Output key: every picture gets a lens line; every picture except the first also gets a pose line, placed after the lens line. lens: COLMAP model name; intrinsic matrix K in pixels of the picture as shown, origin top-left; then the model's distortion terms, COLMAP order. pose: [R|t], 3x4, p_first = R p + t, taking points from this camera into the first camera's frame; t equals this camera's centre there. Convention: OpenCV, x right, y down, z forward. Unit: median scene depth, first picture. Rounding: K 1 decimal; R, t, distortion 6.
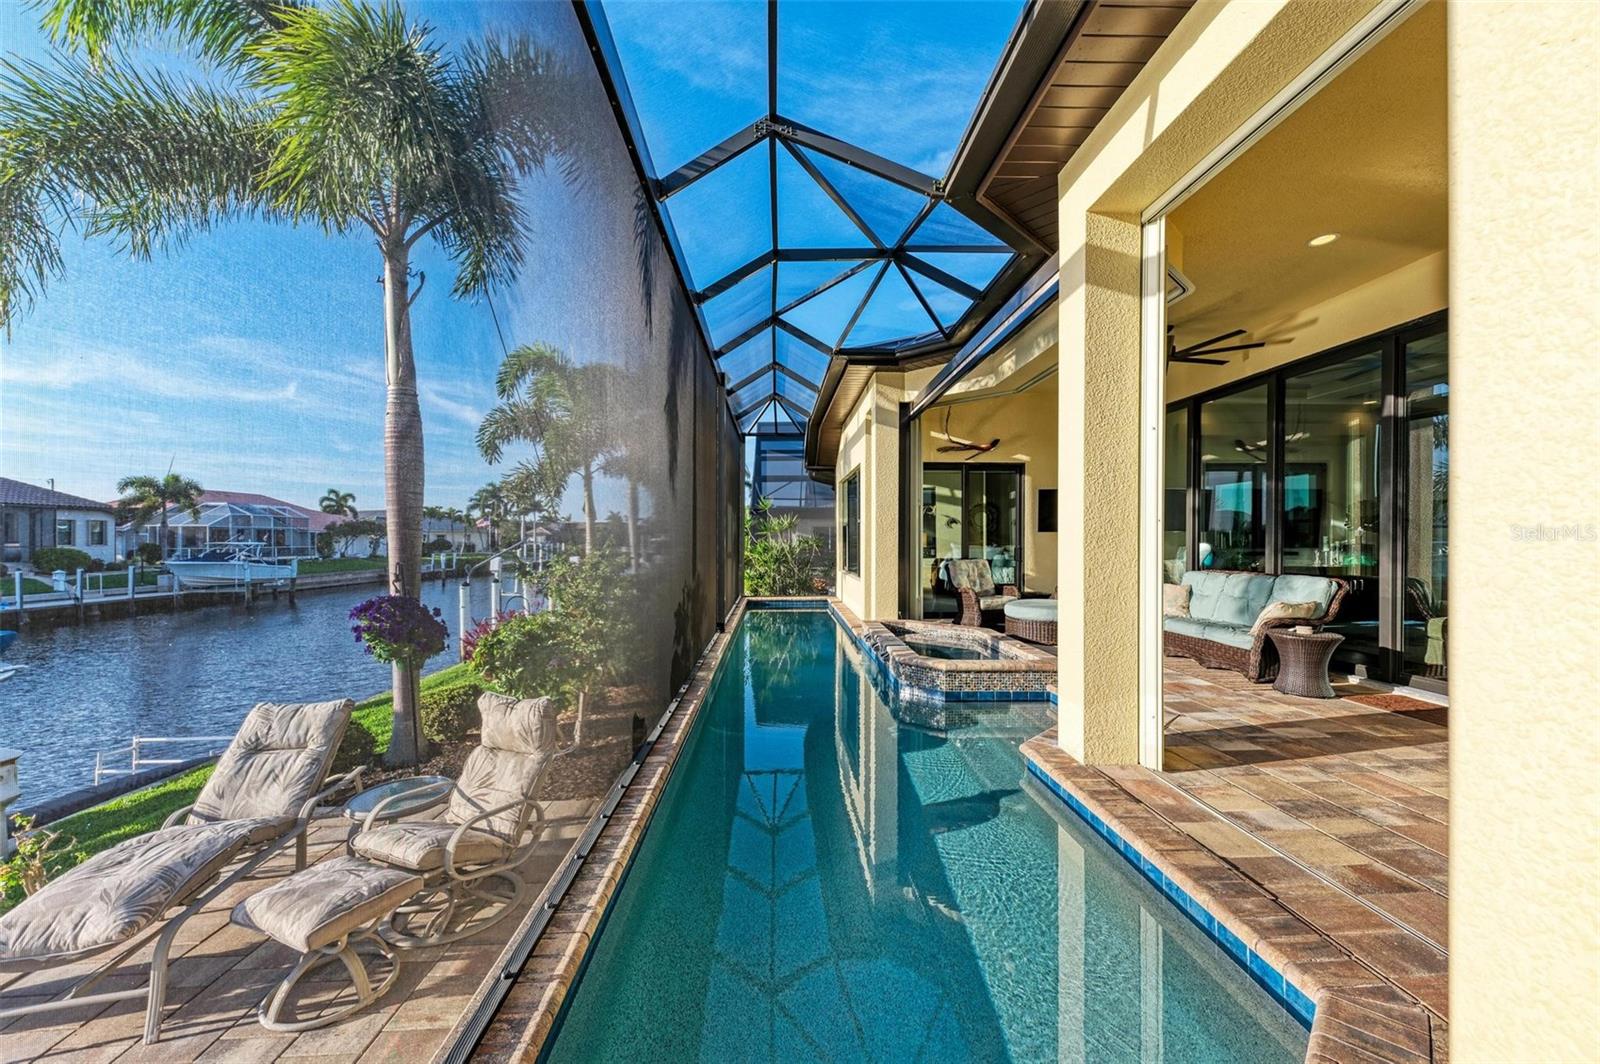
lens RADIAL K [[600.6, 0, 803.4], [0, 600.6, 538.2], [0, 0, 1]] dist [0.005934, -0.003343]
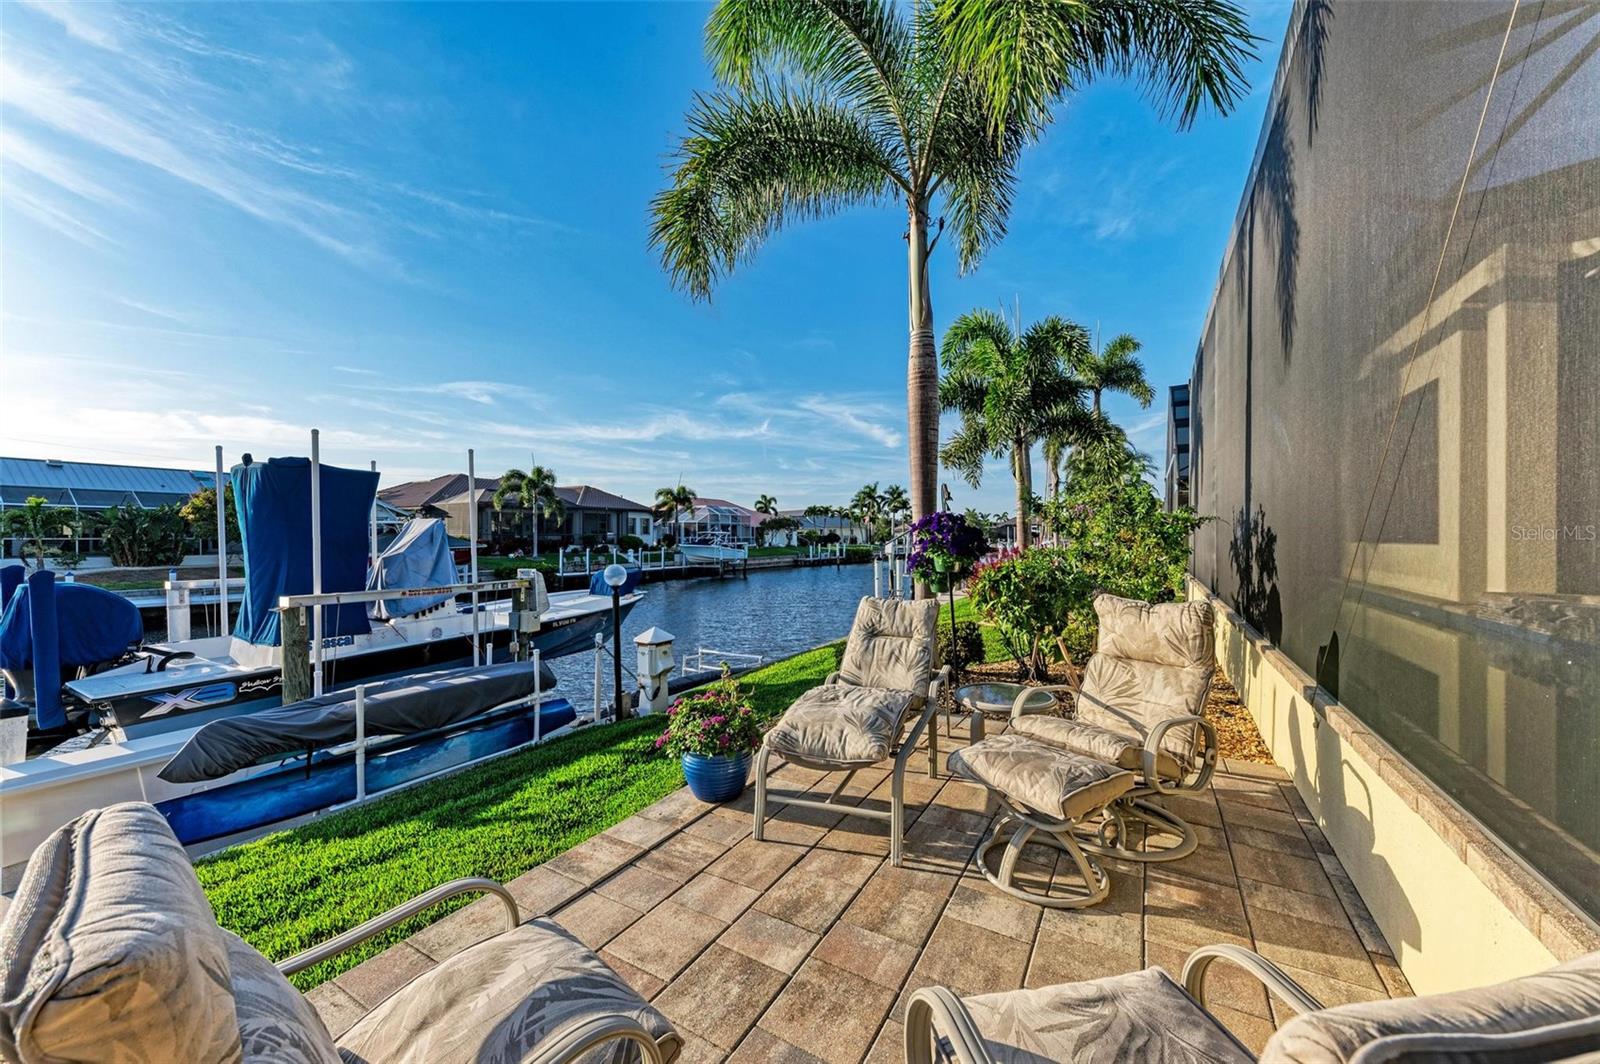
lens RADIAL K [[577.6, 0, 795.3], [0, 577.6, 527.9], [0, 0, 1]] dist [0.000456, -0.001373]
pose [[0.824583, -0.007627, -0.565690, -0.035745], [0.002193, 0.999945, -0.010284, 0.014126], [0.565737, 0.007240, 0.824554, 0.003497]]
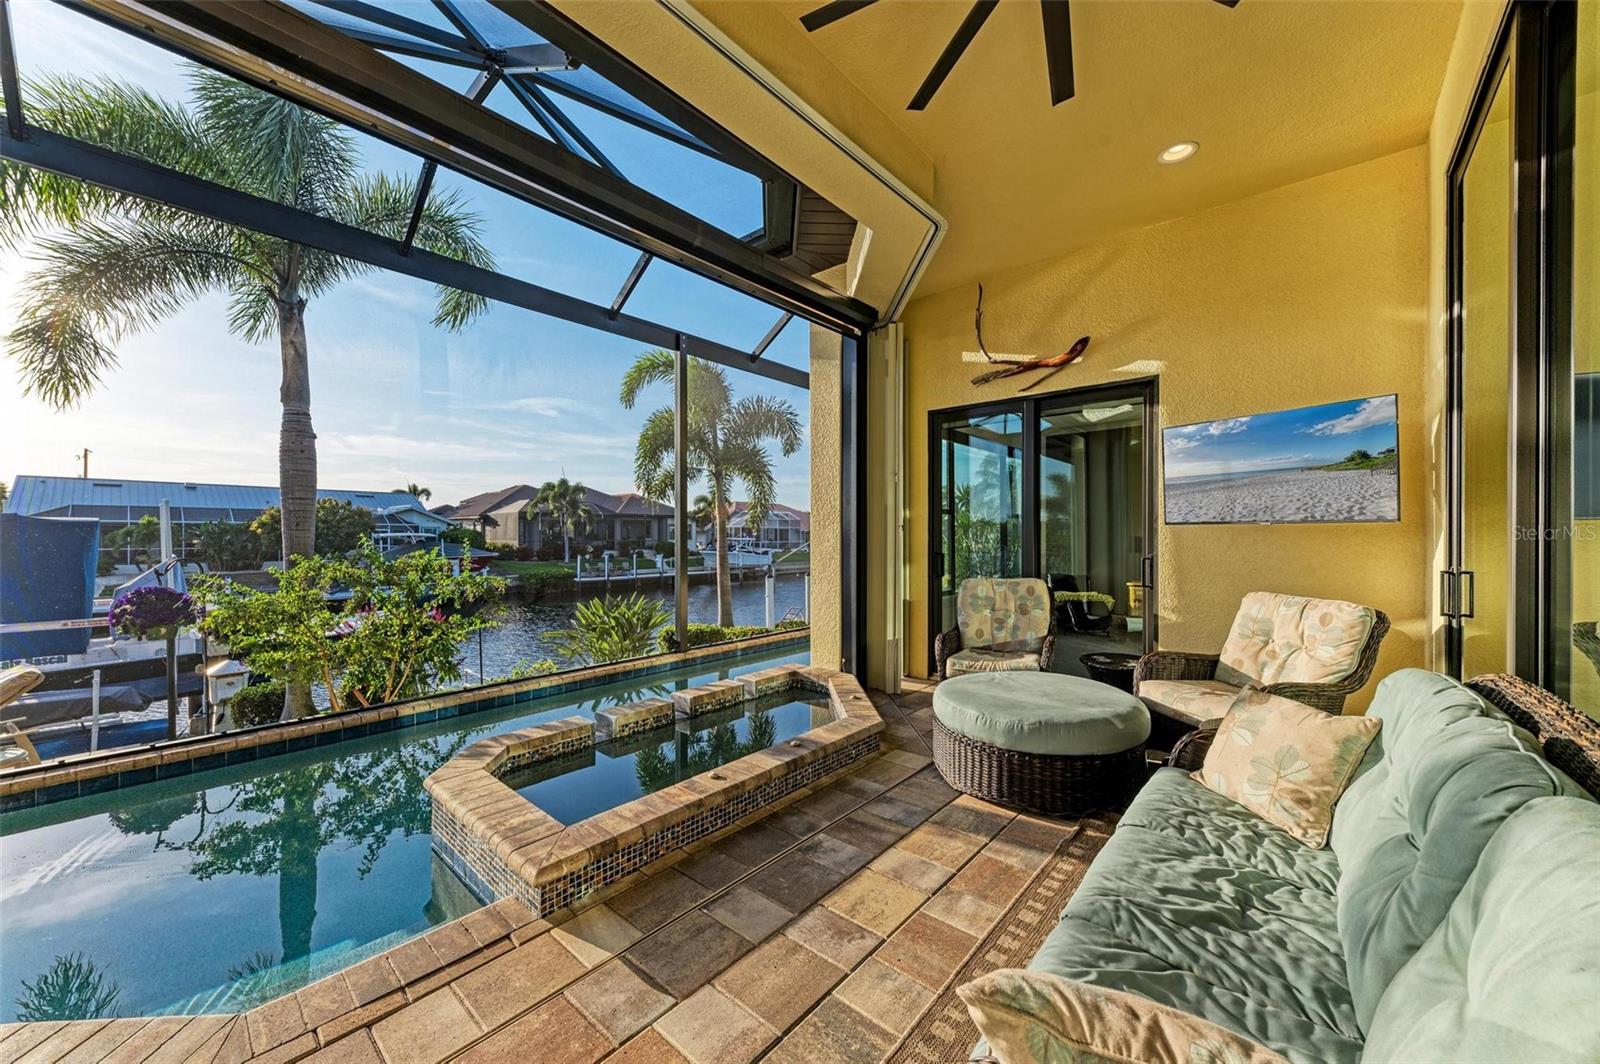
lens RADIAL K [[577.6, 0, 771.6], [0, 577.6, 542.0], [0, 0, 1]] dist [0.000456, -0.001373]
pose [[0.711916, 0.007570, -0.702224, 0.091598], [0.001033, 0.999930, 0.011826, -0.000709], [0.702264, -0.009144, 0.711858, 0.093046]]
